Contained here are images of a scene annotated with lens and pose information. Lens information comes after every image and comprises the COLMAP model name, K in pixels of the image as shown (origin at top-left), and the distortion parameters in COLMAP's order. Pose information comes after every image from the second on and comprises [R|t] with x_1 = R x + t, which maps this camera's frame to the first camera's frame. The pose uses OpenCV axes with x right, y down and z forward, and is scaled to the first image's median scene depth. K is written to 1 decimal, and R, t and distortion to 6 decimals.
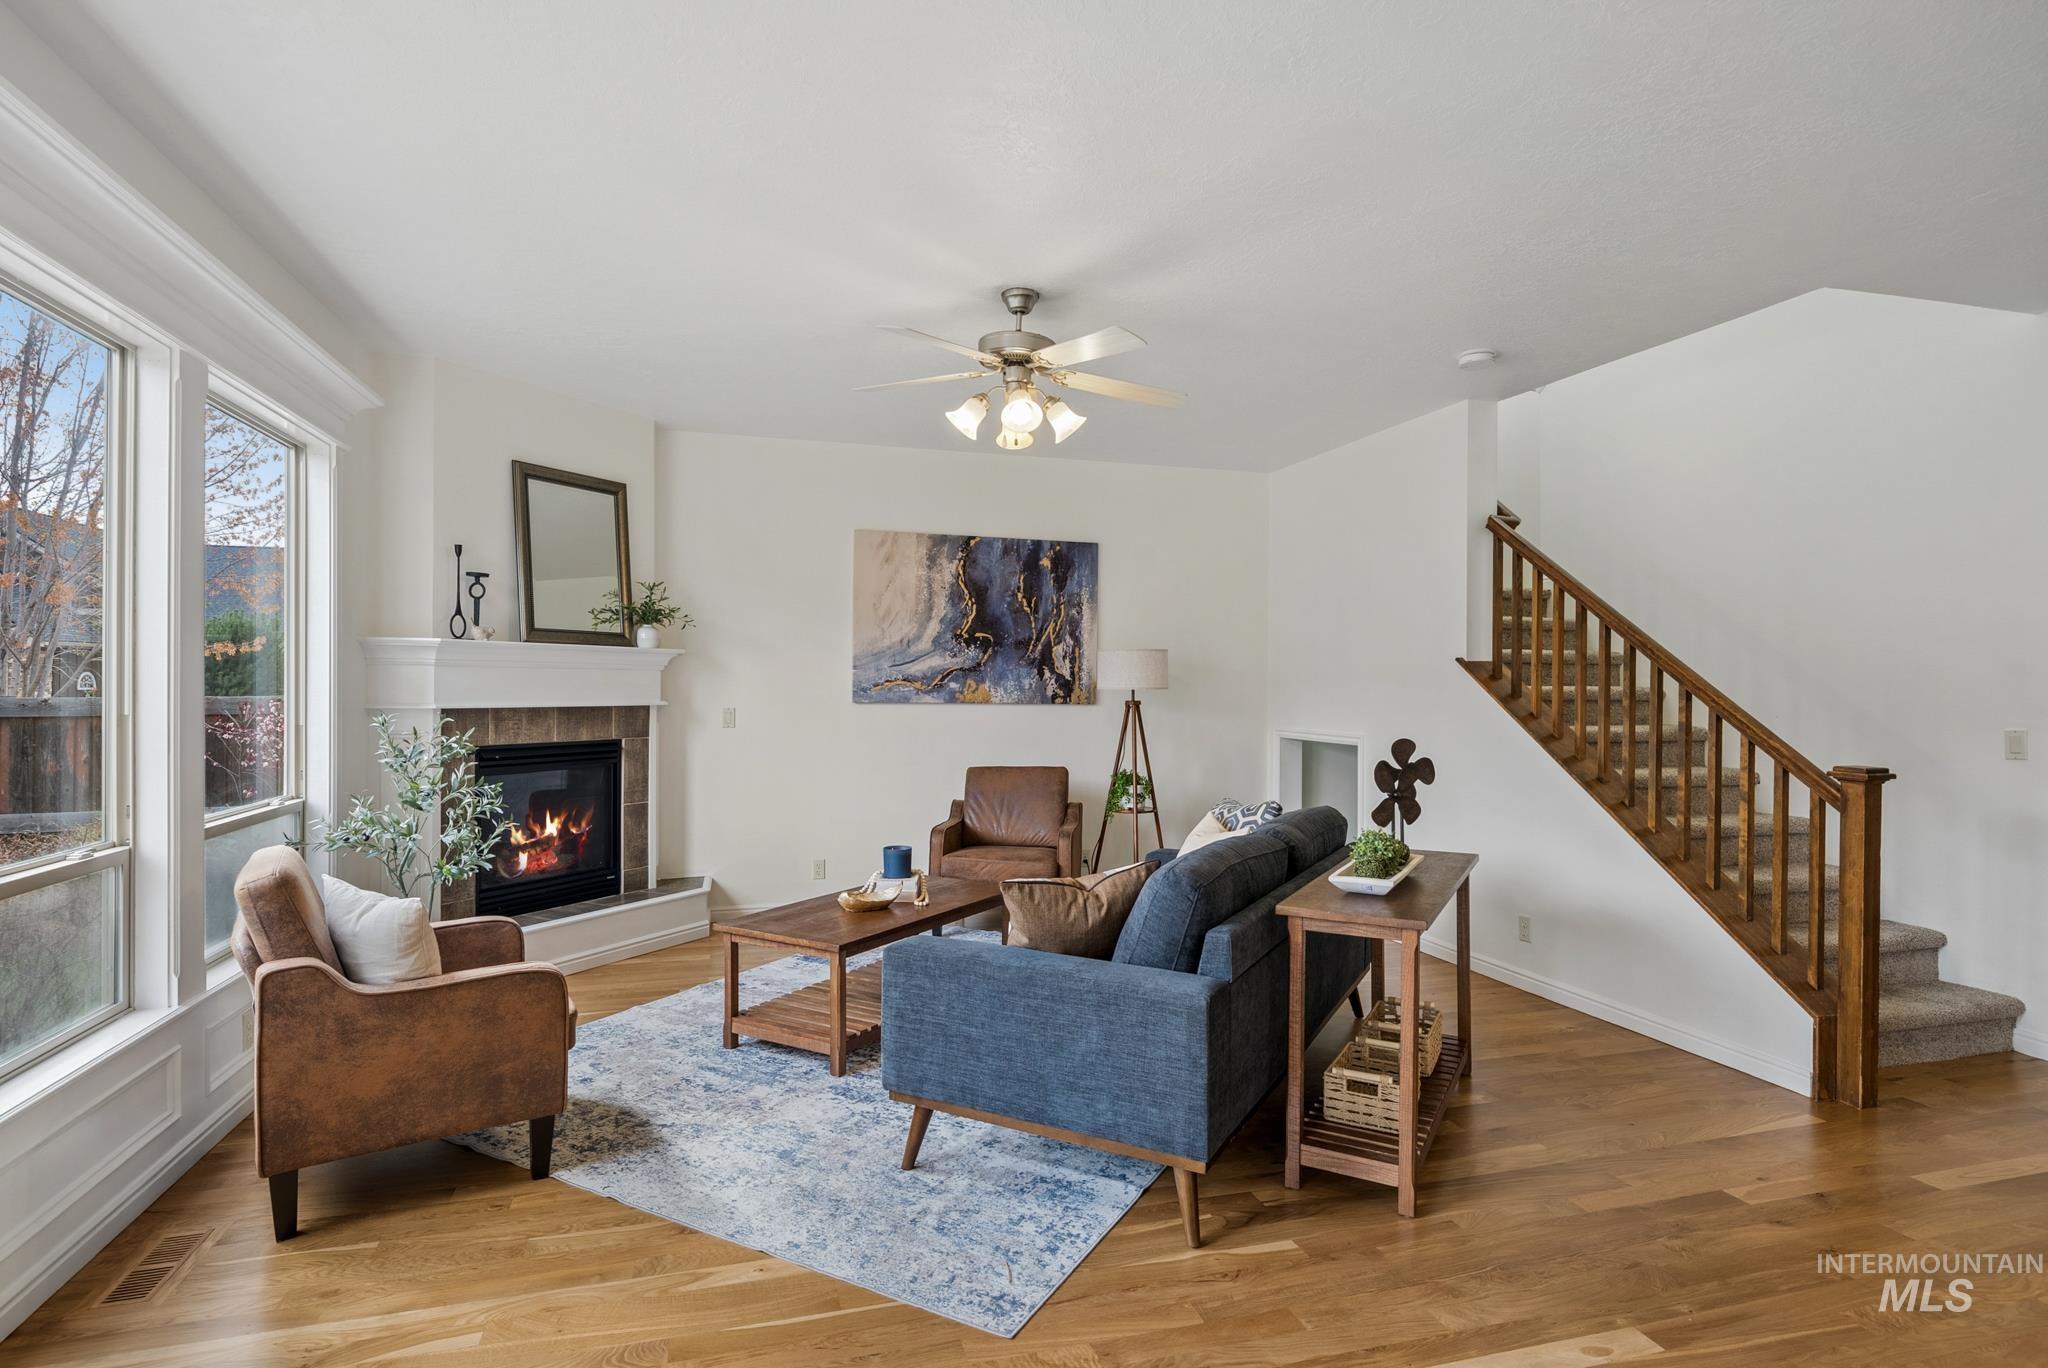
lens RADIAL K [[1027.7, 0, 1012.7], [0, 1027.7, 693.1], [0, 0, 1]] dist [-0.004878, -0.000432]
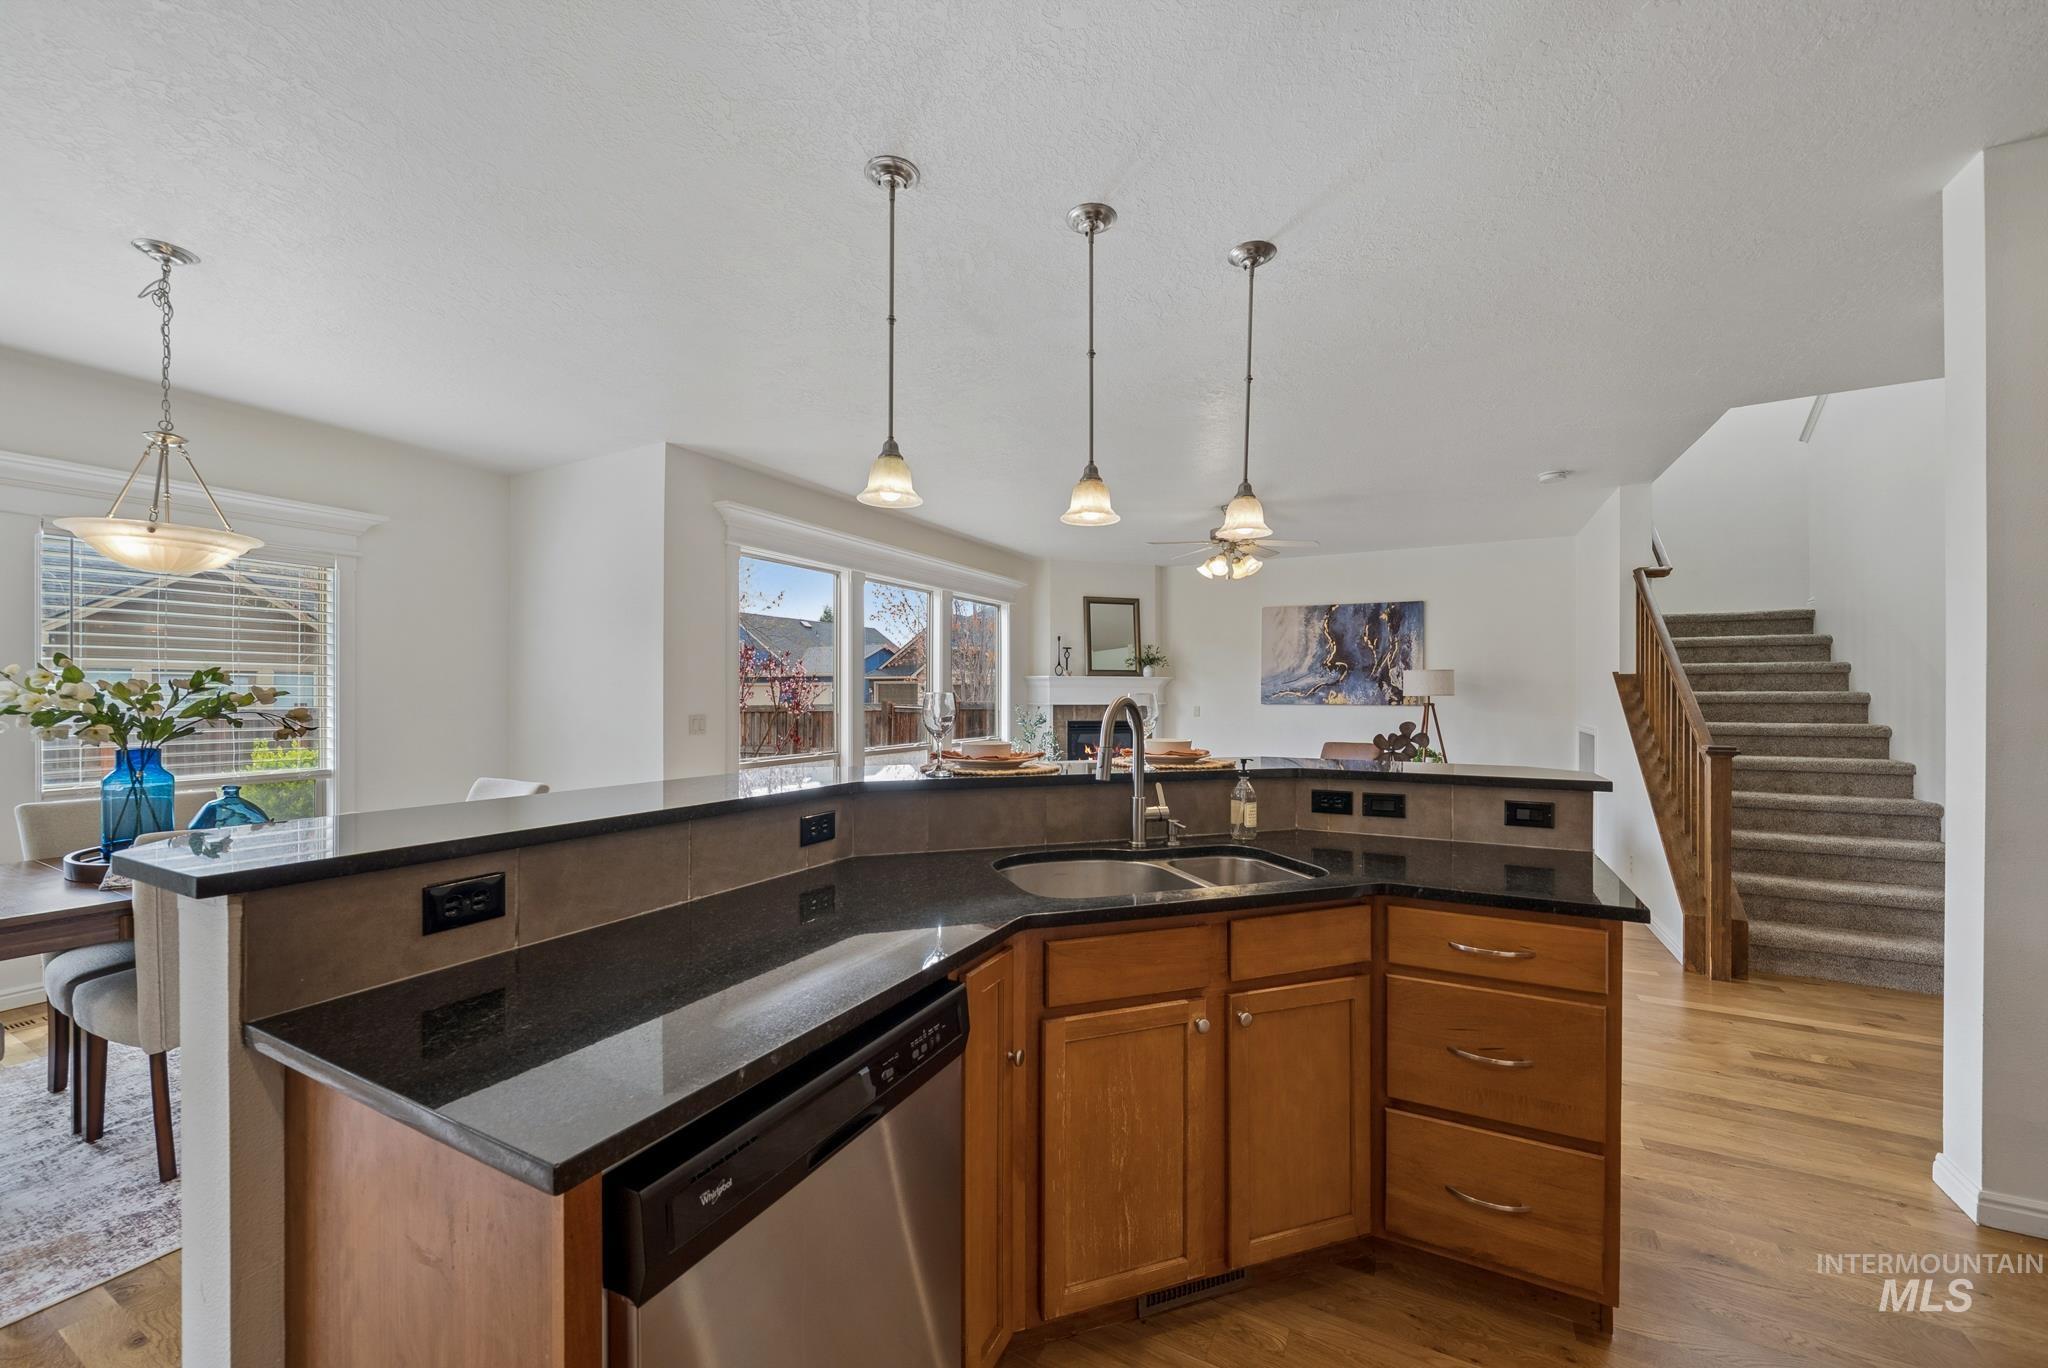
lens RADIAL K [[774.5, 0, 1029.8], [0, 774.5, 690.9], [0, 0, 1]] dist [-0.001313, -0.000178]
pose [[0.718037, -0.008761, -0.695949, 0.493785], [-0.001432, 0.999900, -0.014064, 0.006045], [0.696003, 0.011095, 0.717953, -0.254424]]
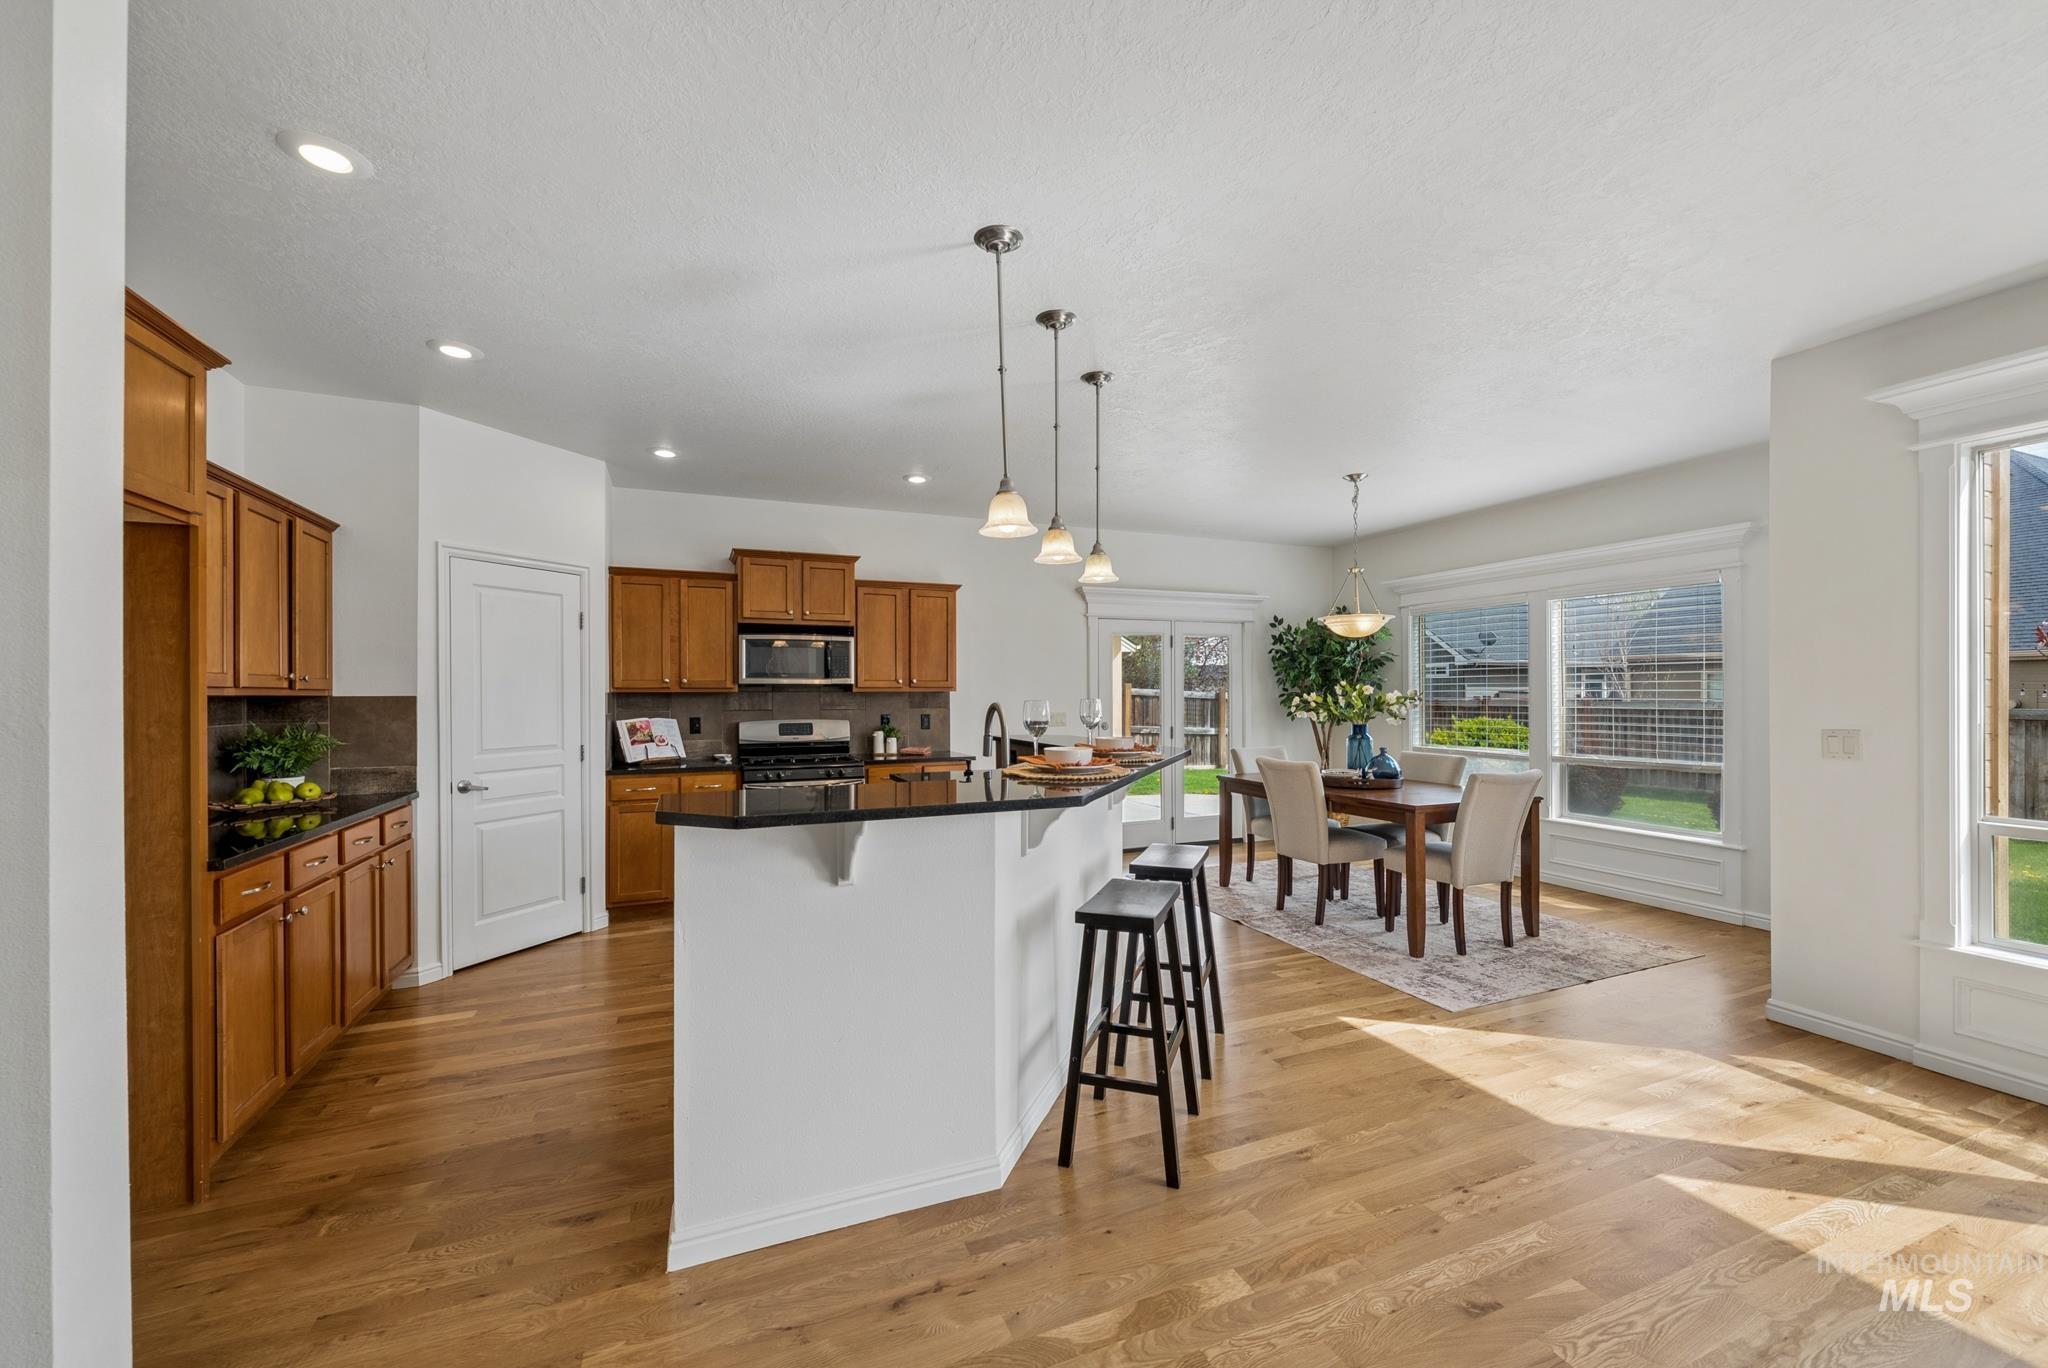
lens RADIAL K [[795.0, 0, 1021.8], [0, 795.0, 697.4], [0, 0, 1]] dist [0.000087, 0.000072]
pose [[-0.993675, -0.004529, -0.112200, 0.324524], [-0.005716, 0.999931, 0.010258, -0.004181], [0.112146, 0.010834, -0.993633, 0.506880]]
